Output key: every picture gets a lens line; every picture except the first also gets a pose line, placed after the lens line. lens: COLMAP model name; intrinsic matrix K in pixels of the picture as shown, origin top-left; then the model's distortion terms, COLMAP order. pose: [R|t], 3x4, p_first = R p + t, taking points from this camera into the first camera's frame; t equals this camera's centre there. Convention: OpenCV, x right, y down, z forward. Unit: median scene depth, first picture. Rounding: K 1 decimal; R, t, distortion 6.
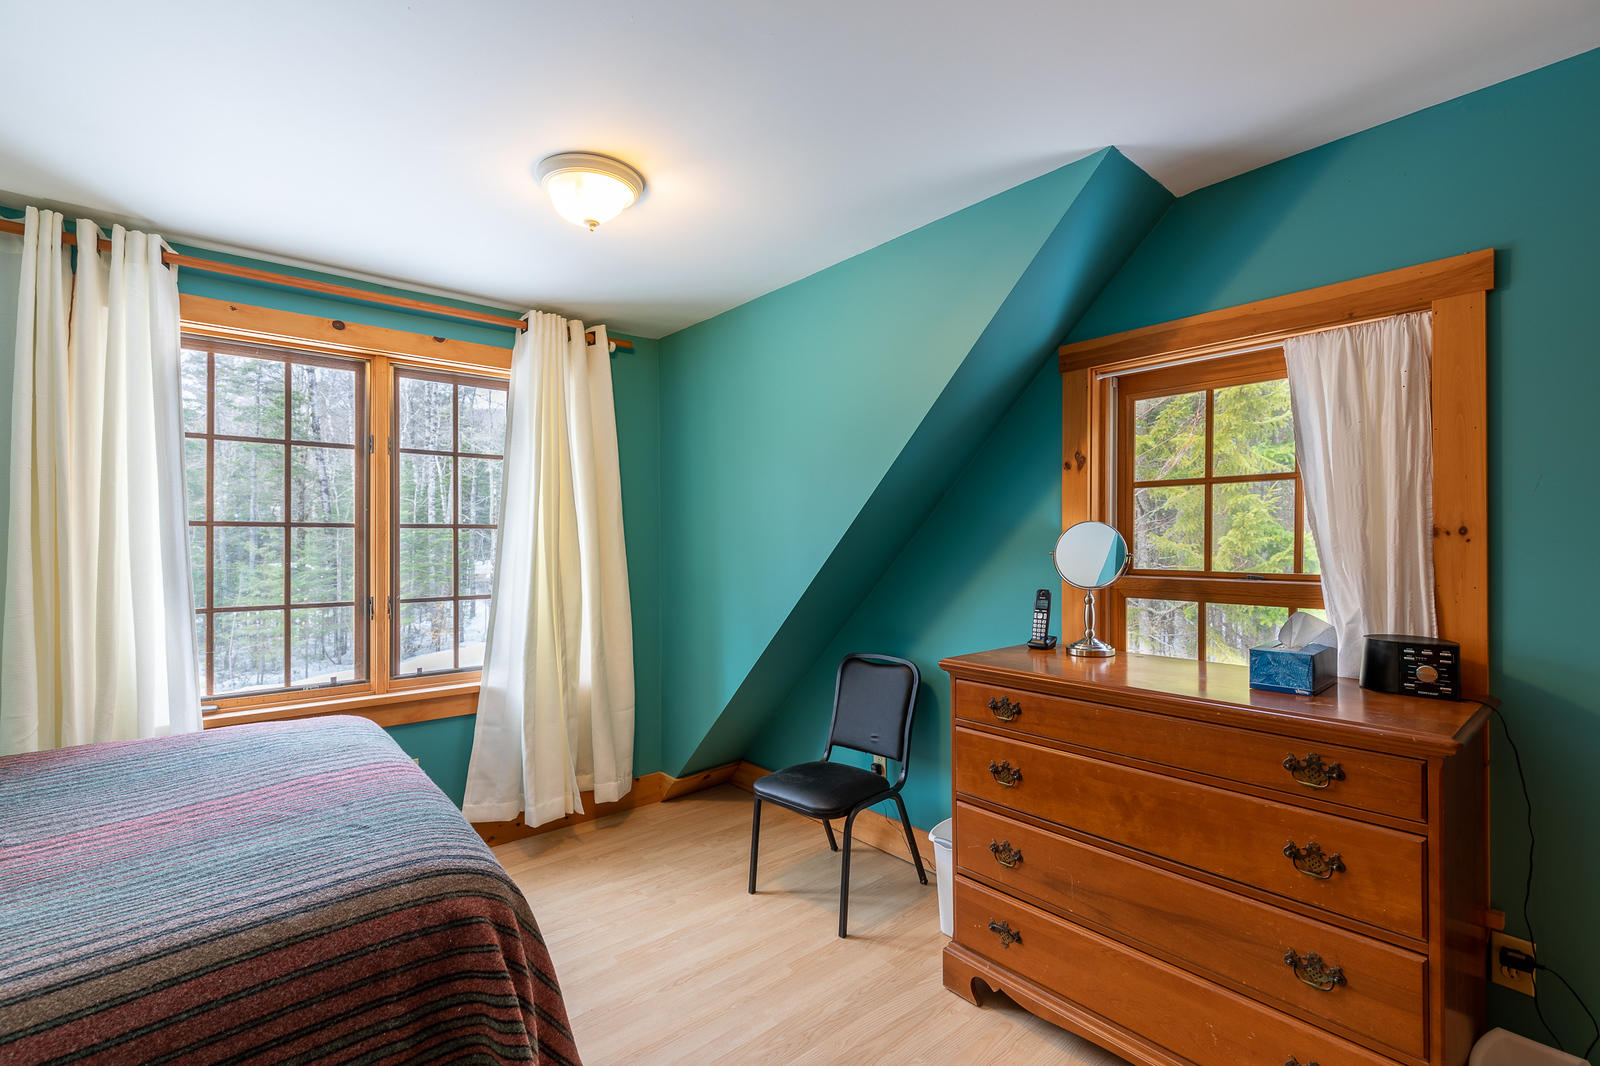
lens RADIAL K [[718.1, 0, 801.3], [0, 718.1, 537.1], [0, 0, 1]] dist [0.008886, -0.002366]
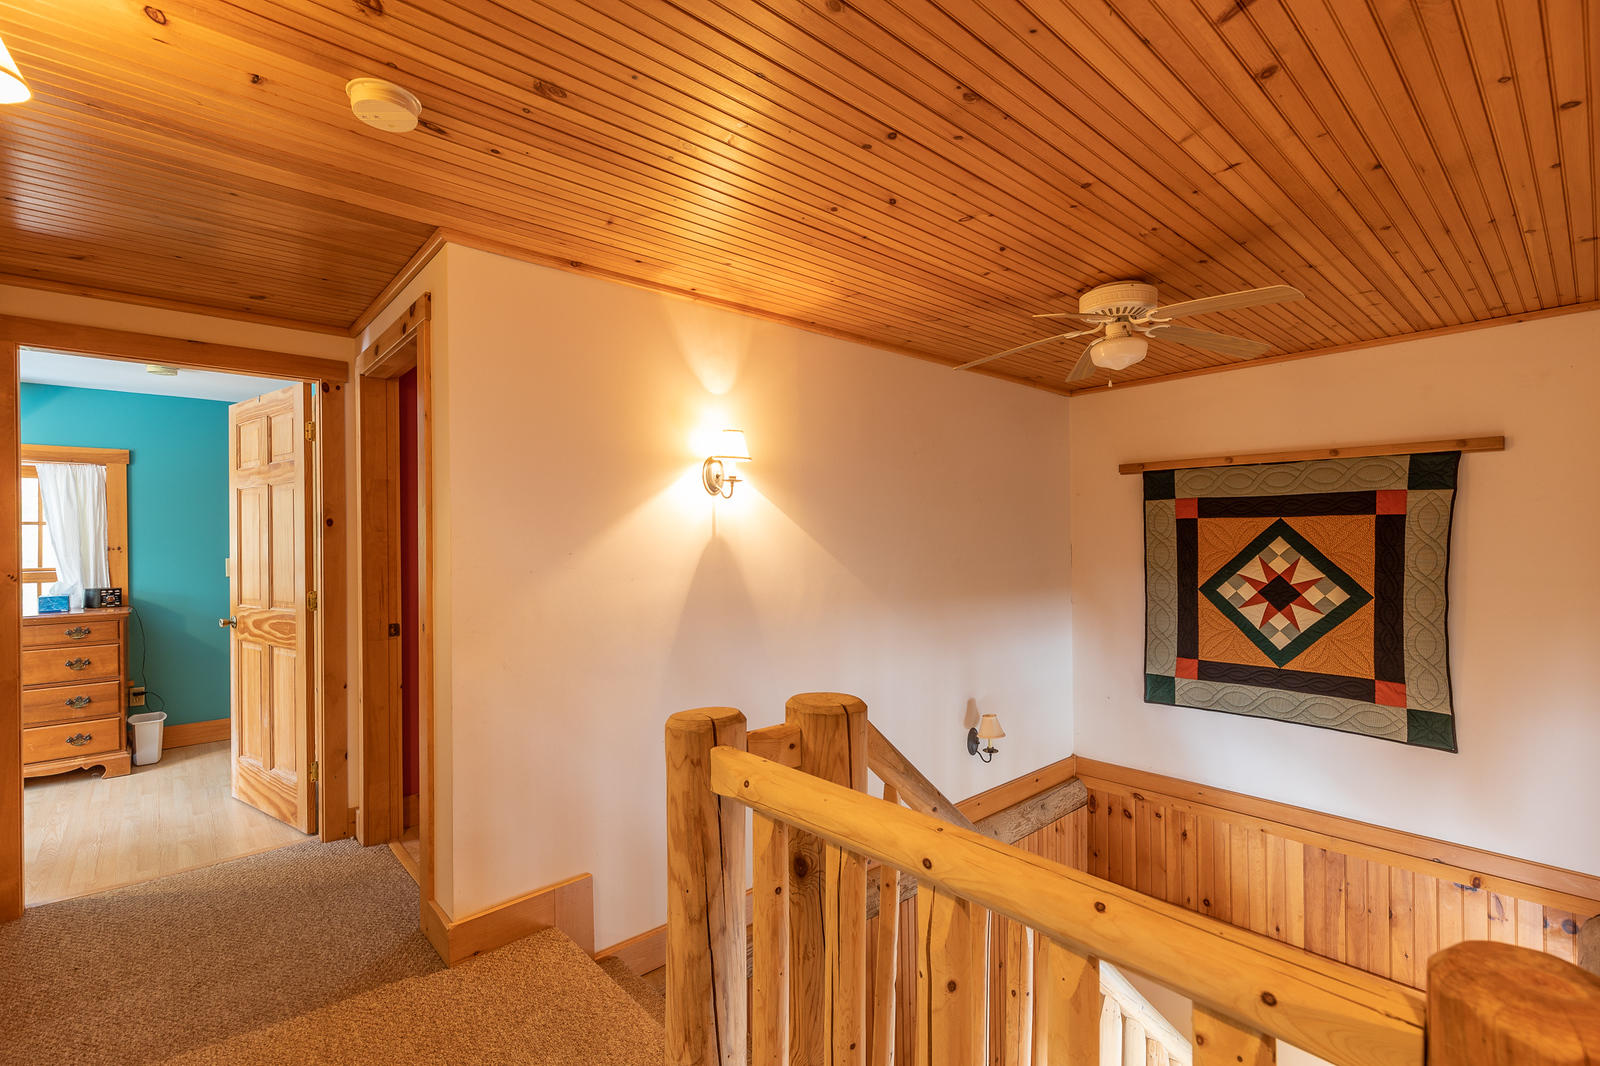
lens RADIAL K [[718.1, 0, 799.7], [0, 718.1, 541.0], [0, 0, 1]] dist [0.008886, -0.002366]
pose [[-0.011963, -0.000166, 0.999928, -0.854428], [0.006664, 0.999978, 0.000246, -0.009315], [-0.999906, 0.006666, -0.011962, -0.714683]]
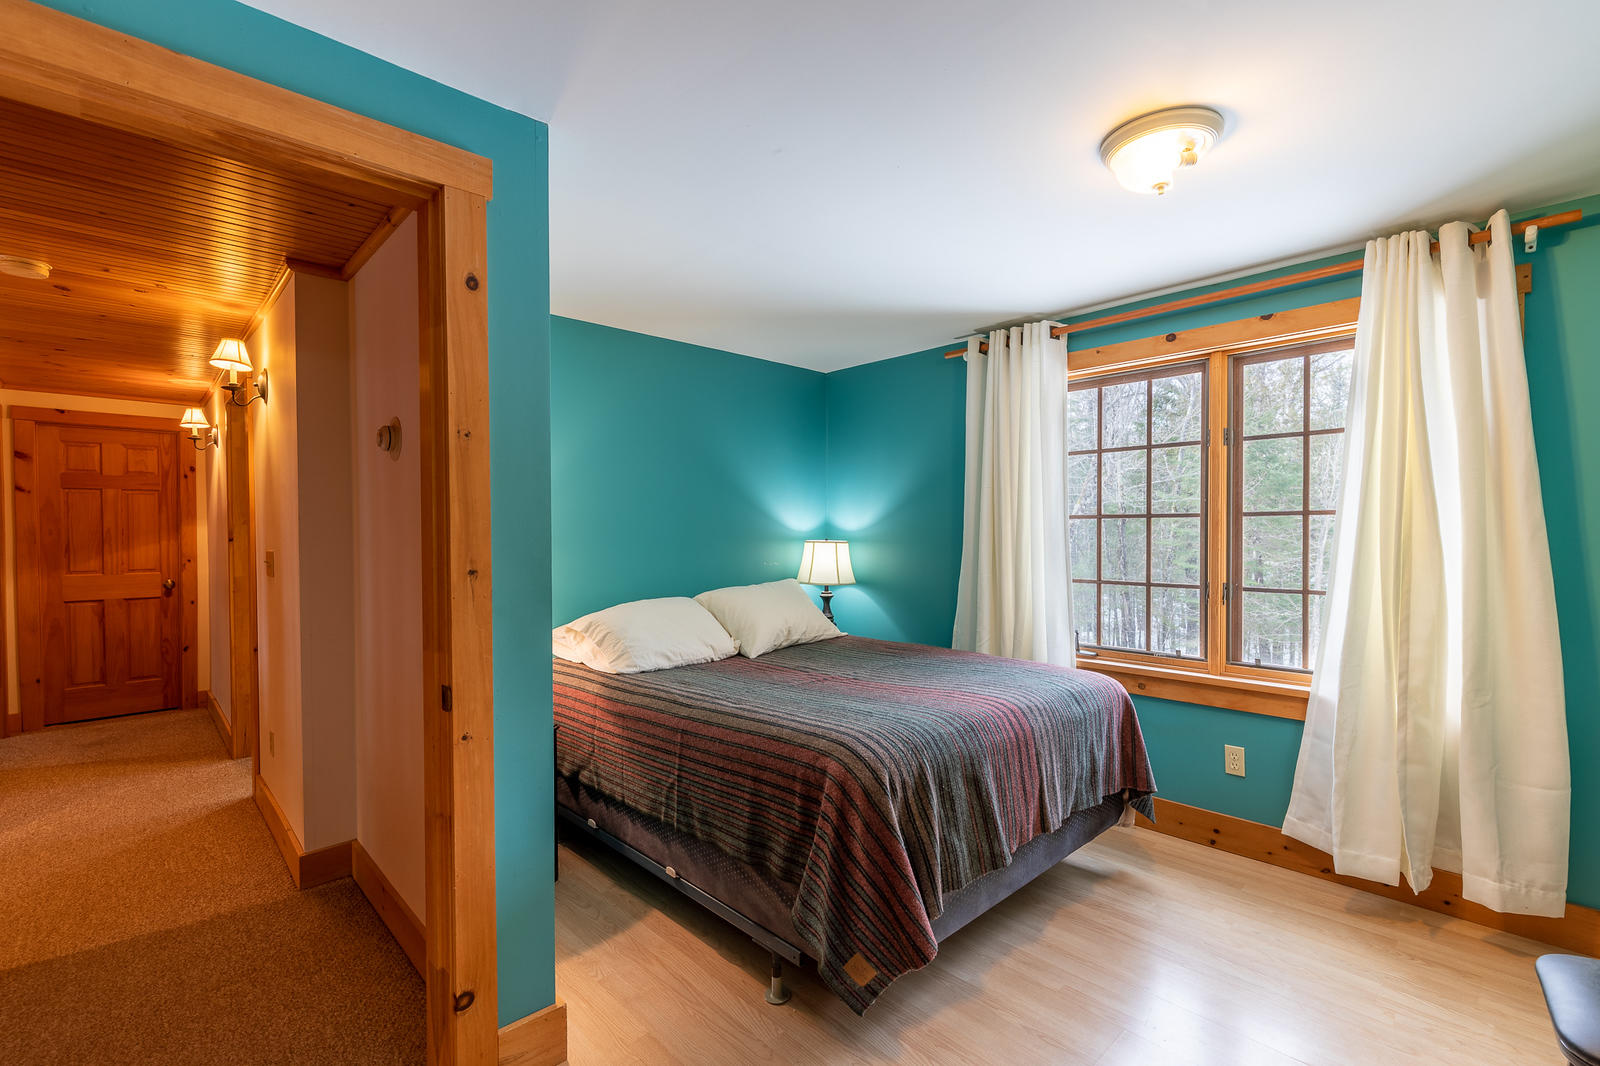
lens RADIAL K [[718.1, 0, 804.5], [0, 718.1, 538.5], [0, 0, 1]] dist [0.008886, -0.002366]
pose [[0.050065, 0.008931, -0.998706, 0.575993], [0.009821, 0.999907, 0.009434, 0.003739], [0.998698, -0.010281, 0.049973, 0.468348]]
